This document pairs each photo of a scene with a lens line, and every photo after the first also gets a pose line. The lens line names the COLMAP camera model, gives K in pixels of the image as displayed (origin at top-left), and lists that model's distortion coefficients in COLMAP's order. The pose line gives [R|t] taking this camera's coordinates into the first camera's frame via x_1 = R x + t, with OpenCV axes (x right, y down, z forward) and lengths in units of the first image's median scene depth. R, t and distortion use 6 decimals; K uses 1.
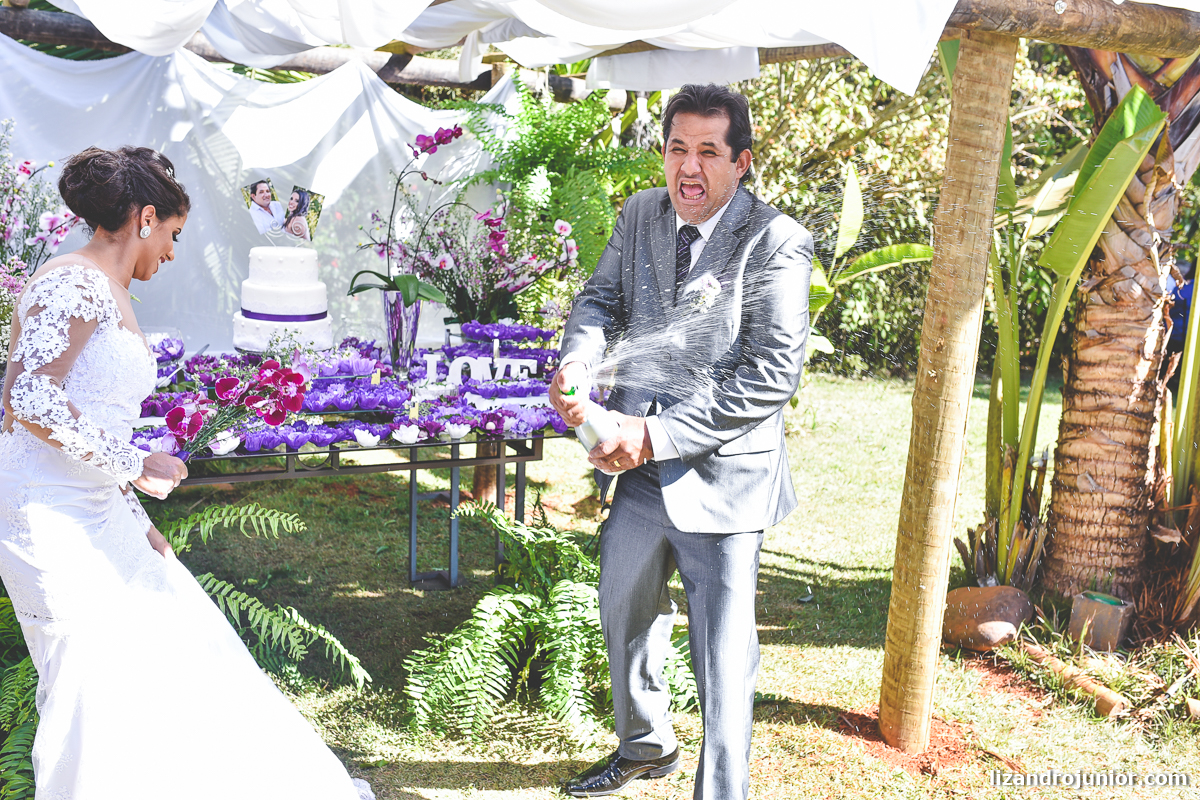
lens RADIAL K [[1148.7, 0, 595.9], [0, 1148.7, 399.2], [0, 0, 1]] dist [-0.025169, 0.000000]
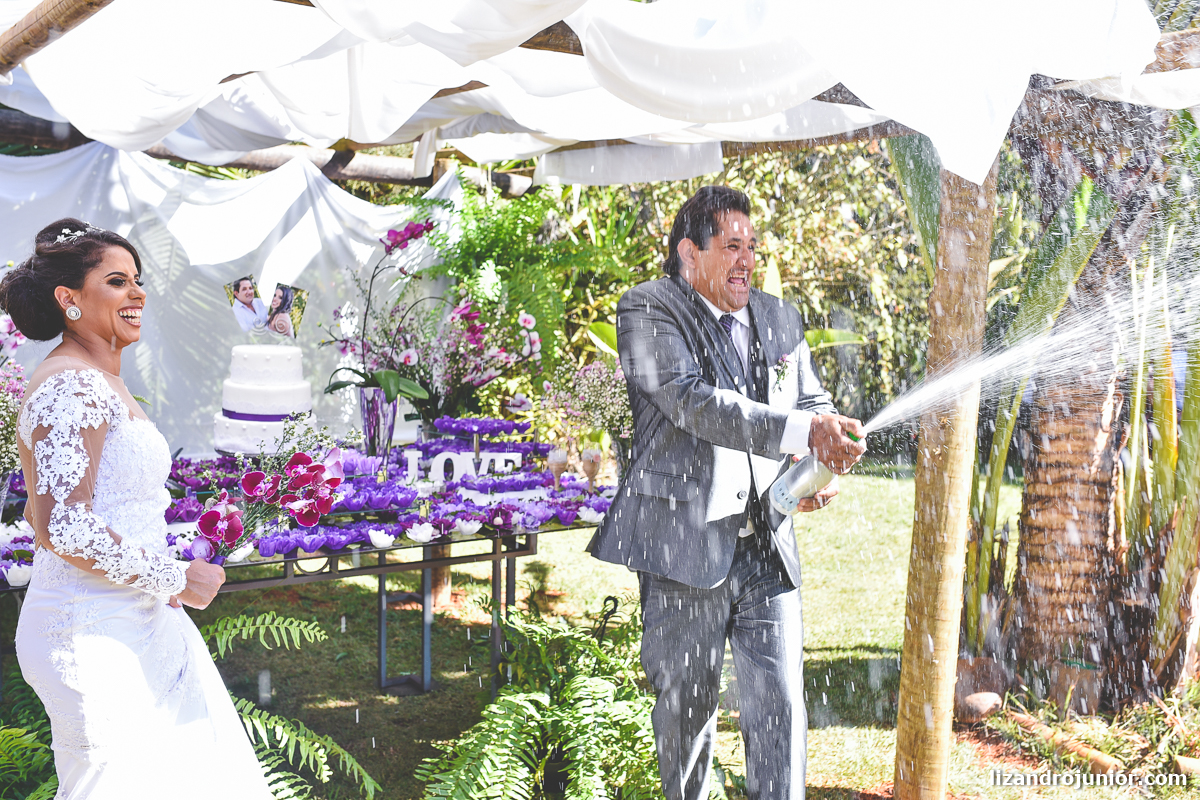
lens RADIAL K [[1148.7, 0, 595.1], [0, 1148.7, 402.5], [0, 0, 1]] dist [-0.025169, 0.000000]
pose [[0.992086, -0.029584, 0.122029, -0.111528], [0.039053, 0.996347, -0.075949, 0.000232], [-0.119337, 0.080113, 0.989616, 0.010328]]
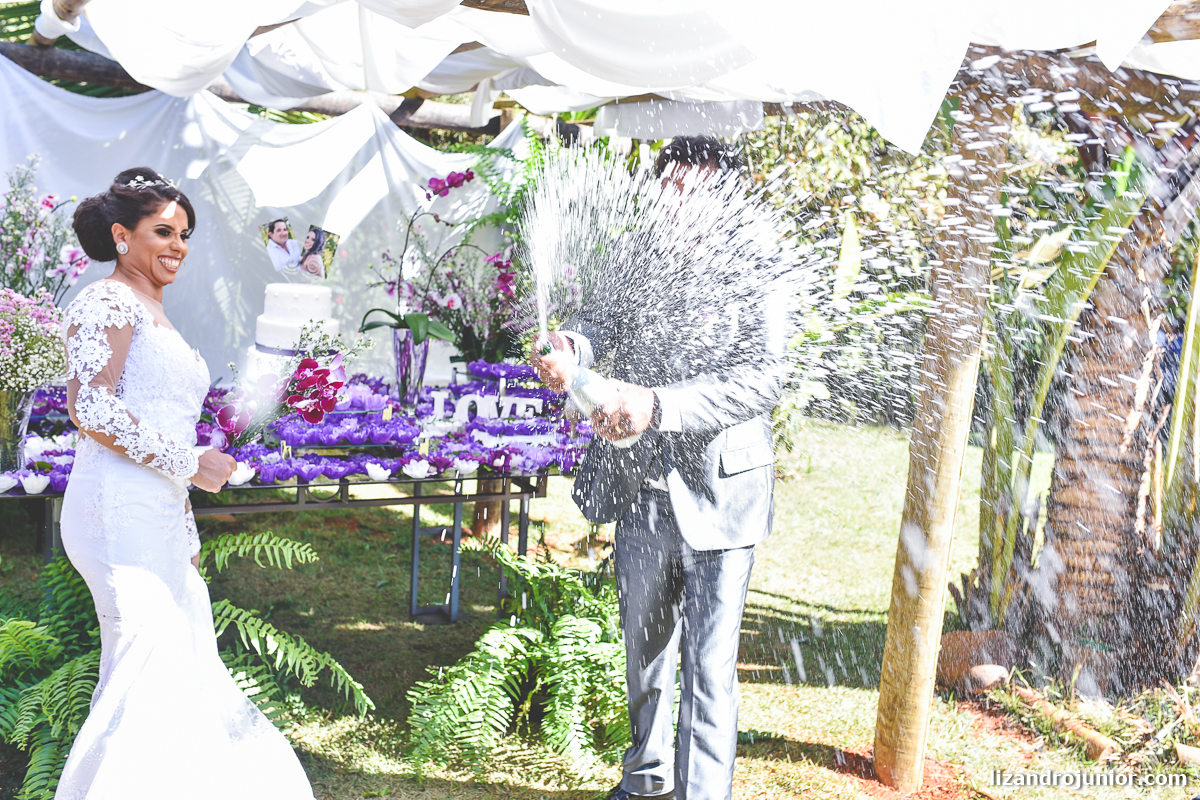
lens RADIAL K [[1148.7, 0, 594.4], [0, 1148.7, 401.8], [0, 0, 1]] dist [-0.025169, 0.000000]
pose [[0.999788, 0.019912, 0.005298, -0.010869], [-0.019724, 0.999245, -0.033475, 0.001548], [-0.005961, 0.033363, 0.999426, -0.022620]]
